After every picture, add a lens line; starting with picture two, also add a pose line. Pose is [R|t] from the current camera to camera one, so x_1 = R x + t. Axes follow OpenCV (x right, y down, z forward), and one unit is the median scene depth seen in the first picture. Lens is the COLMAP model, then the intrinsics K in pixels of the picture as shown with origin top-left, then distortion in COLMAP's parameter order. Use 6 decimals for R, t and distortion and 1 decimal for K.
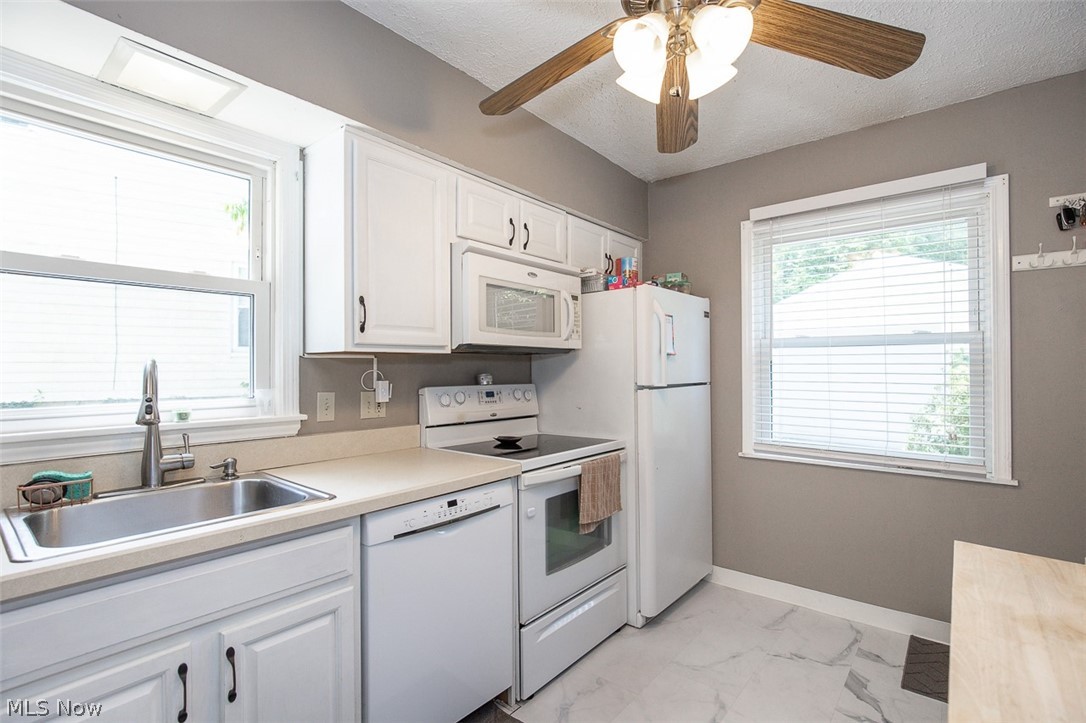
lens RADIAL K [[505.8, 0, 538.1], [0, 505.8, 363.0], [0, 0, 1]] dist [-0.004501, -0.001097]
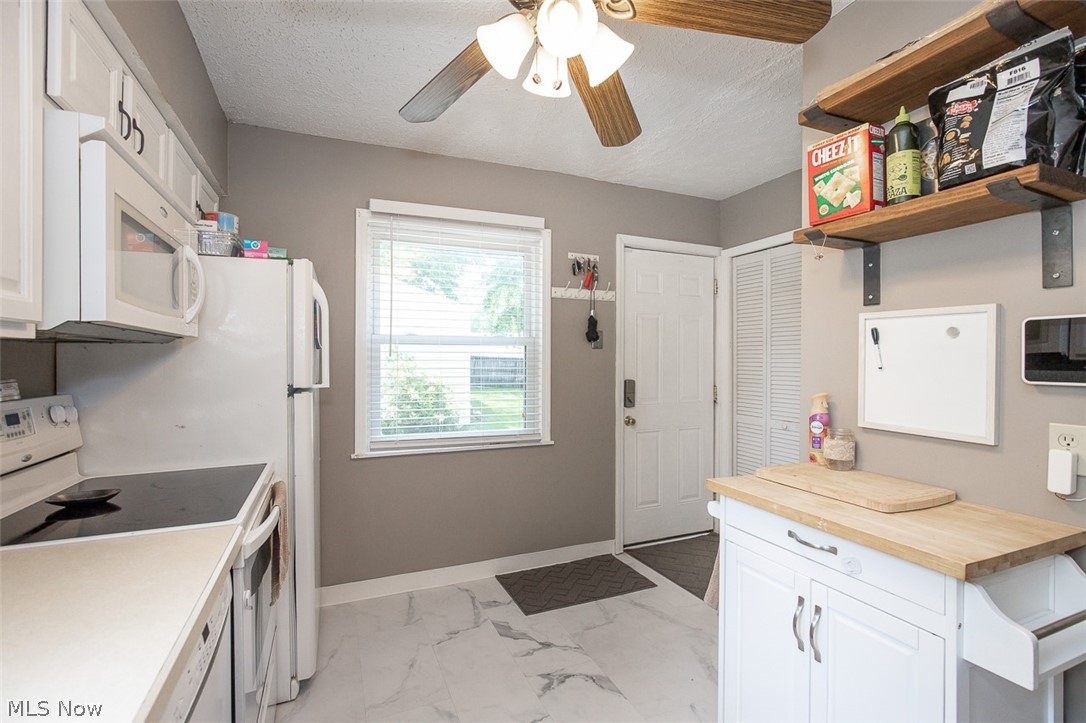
lens RADIAL K [[505.8, 0, 544.4], [0, 505.8, 357.9], [0, 0, 1]] dist [-0.004501, -0.001097]
pose [[0.451107, 0.005553, 0.892453, -0.326557], [-0.009962, 0.999950, -0.001186, -0.004851], [-0.892415, -0.008356, 0.451139, 0.314079]]
